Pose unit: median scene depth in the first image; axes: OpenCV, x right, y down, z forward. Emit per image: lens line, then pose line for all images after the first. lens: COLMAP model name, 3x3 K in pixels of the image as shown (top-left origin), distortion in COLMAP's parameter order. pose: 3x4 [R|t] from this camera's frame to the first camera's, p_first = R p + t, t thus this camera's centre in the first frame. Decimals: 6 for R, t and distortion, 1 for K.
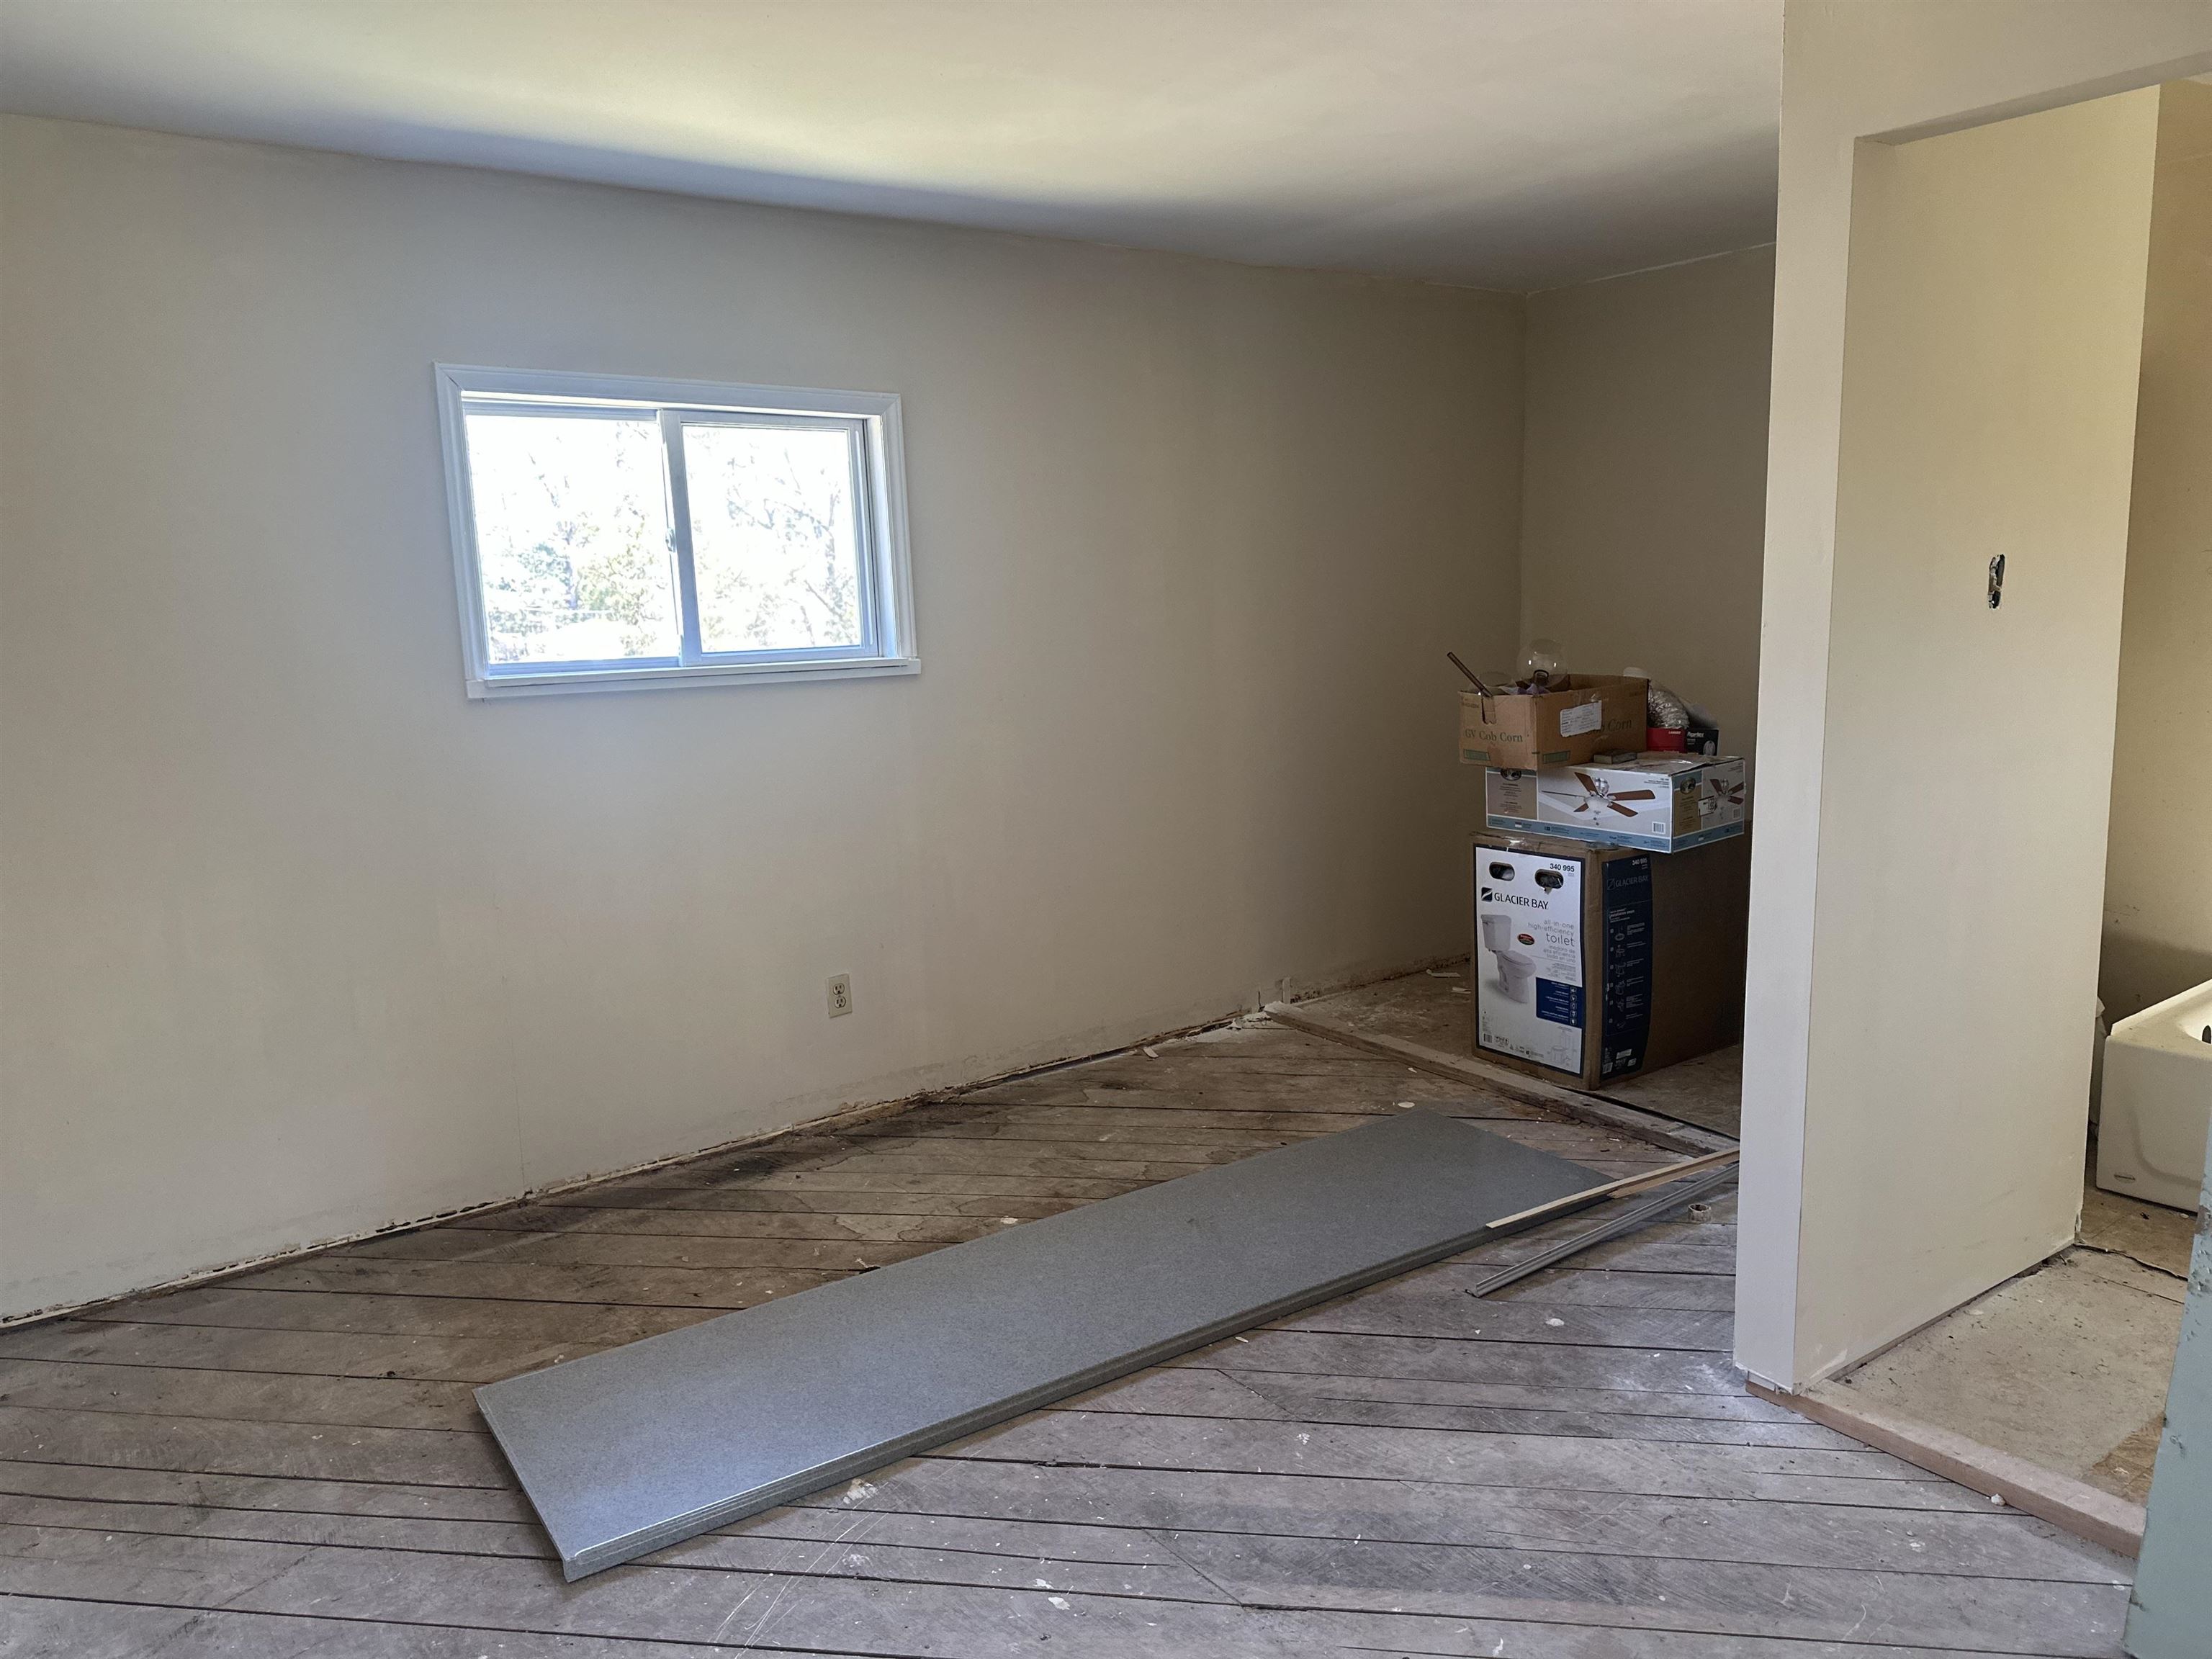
lens RADIAL K [[1561.0, 0, 1108.9], [0, 1561.0, 833.8], [0, 0, 1]] dist [0.019201, -0.016644]
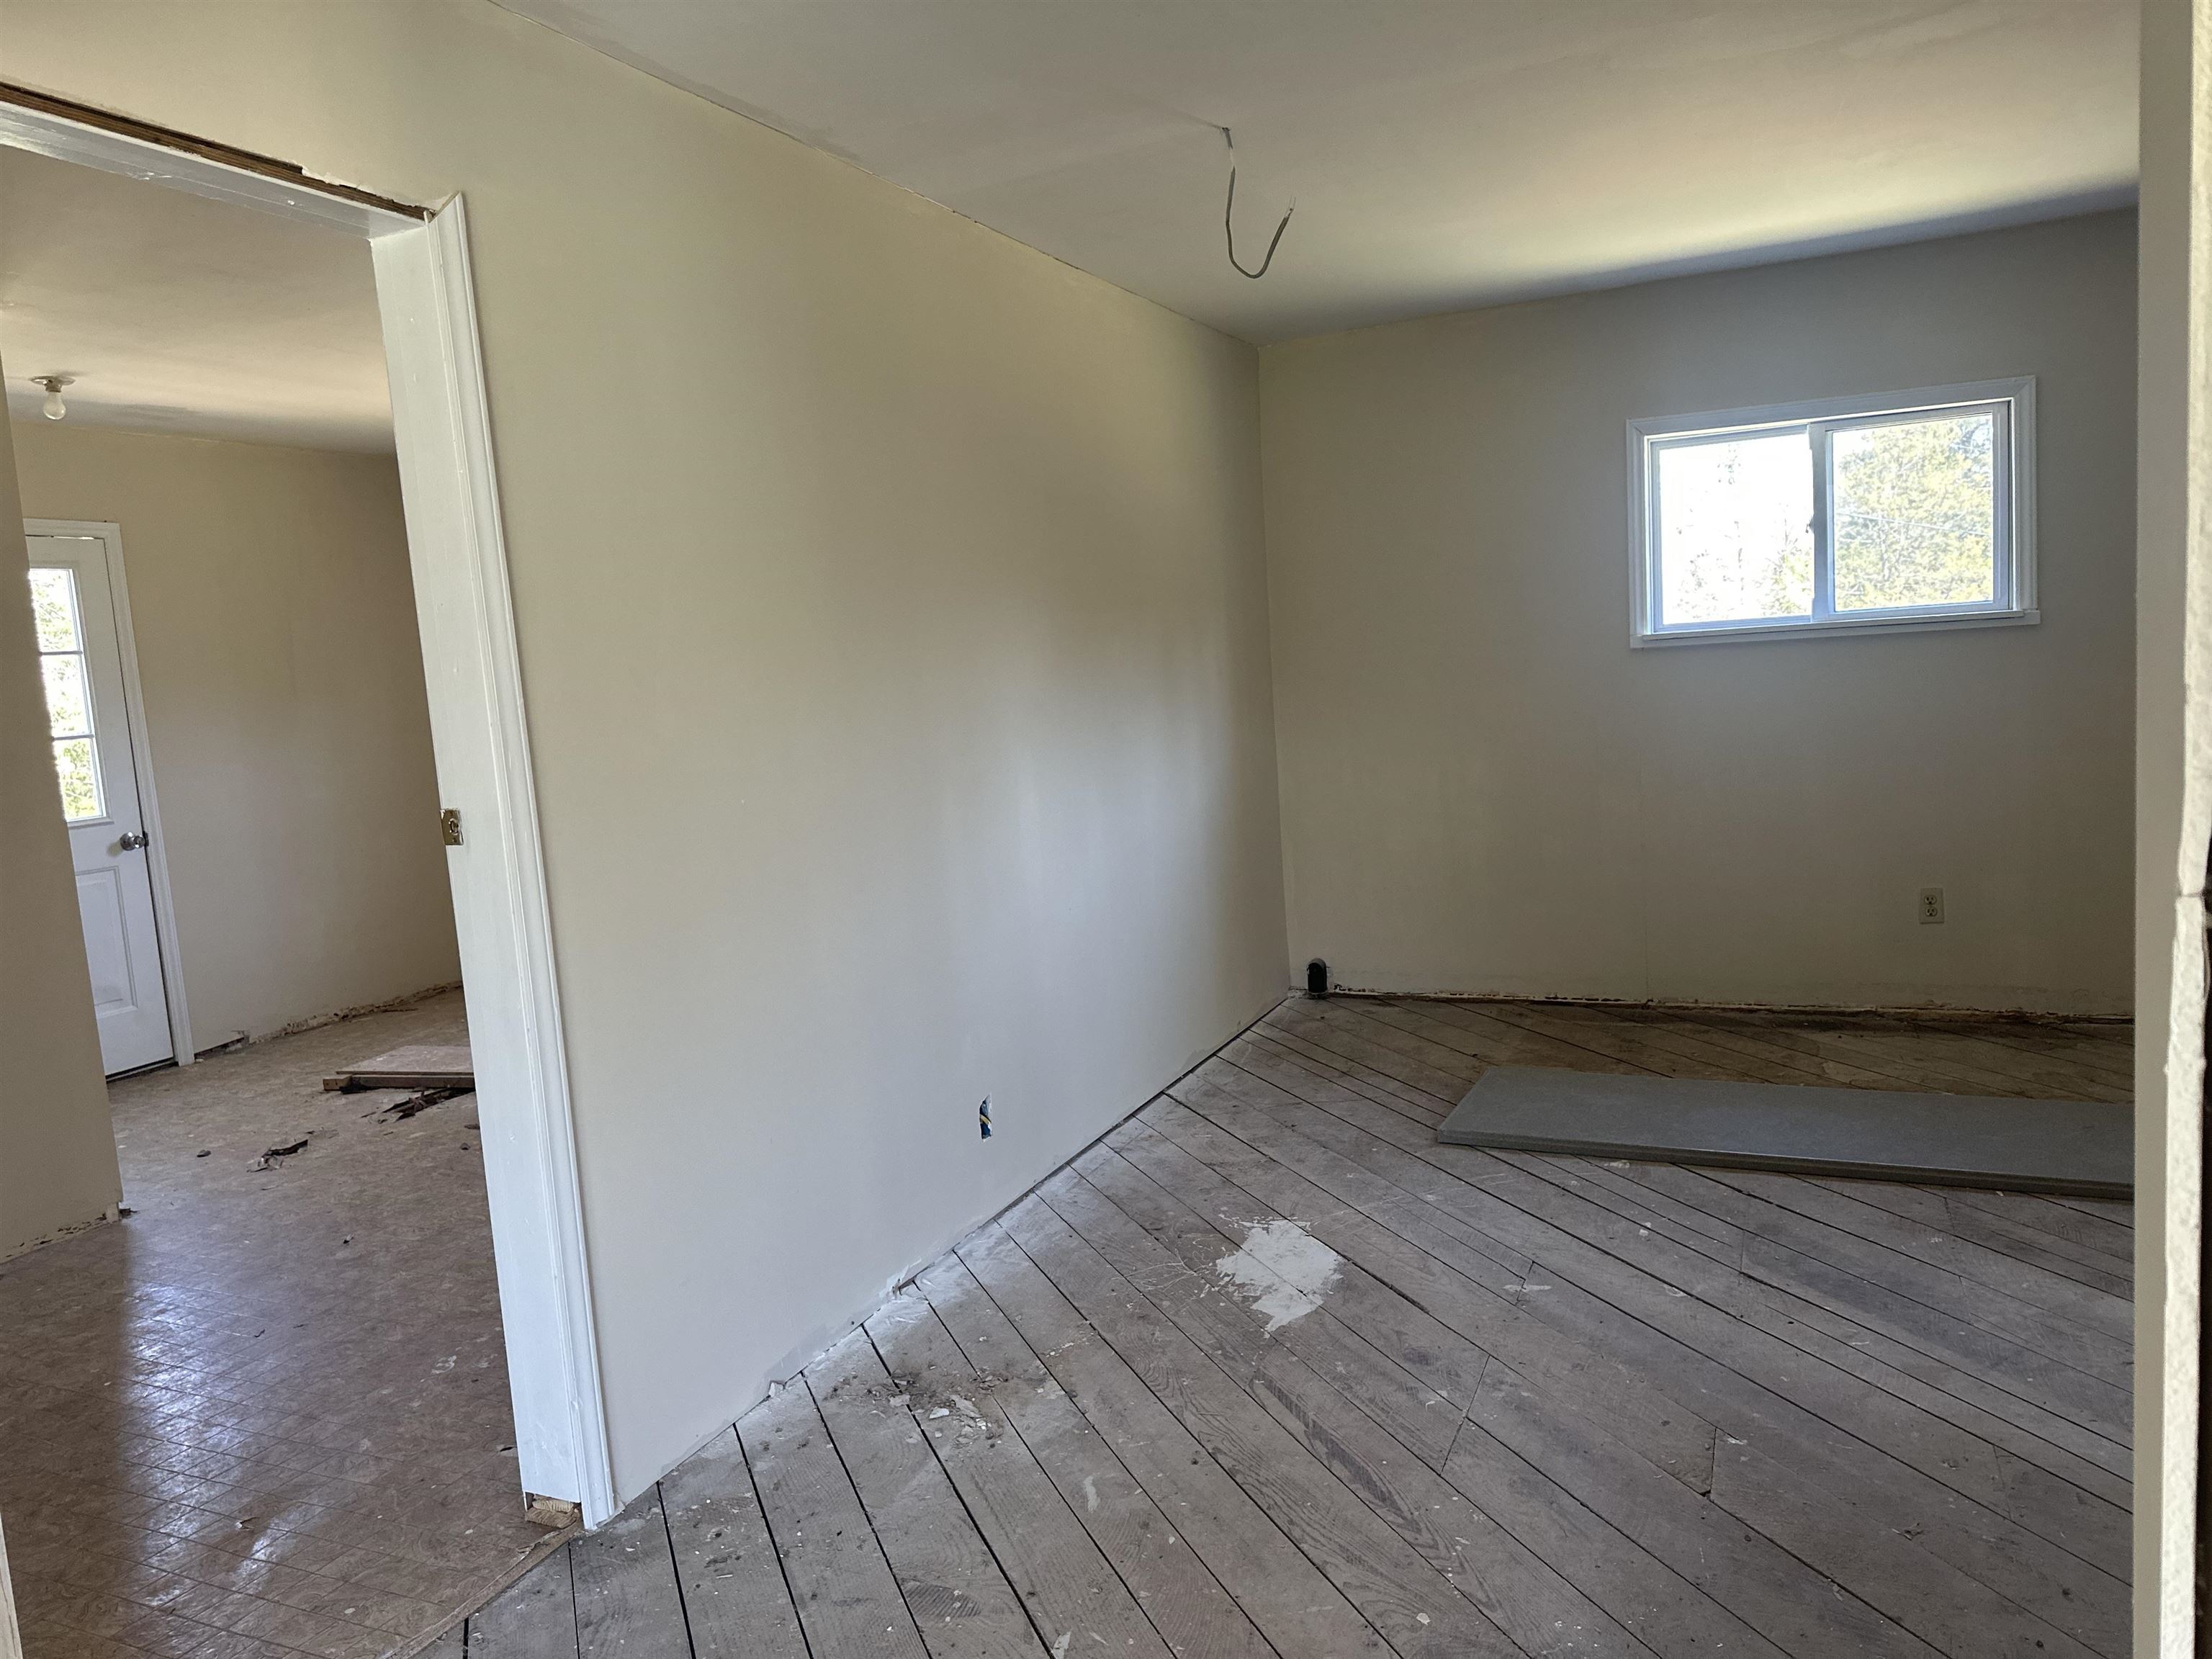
lens RADIAL K [[1561.0, 0, 1107.0], [0, 1561.0, 828.3], [0, 0, 1]] dist [0.019201, -0.016644]
pose [[0.499758, 0.097613, -0.860648, 0.603312], [-0.092718, 0.993949, 0.058893, 0.040015], [0.861189, 0.050365, 0.505784, -0.139553]]
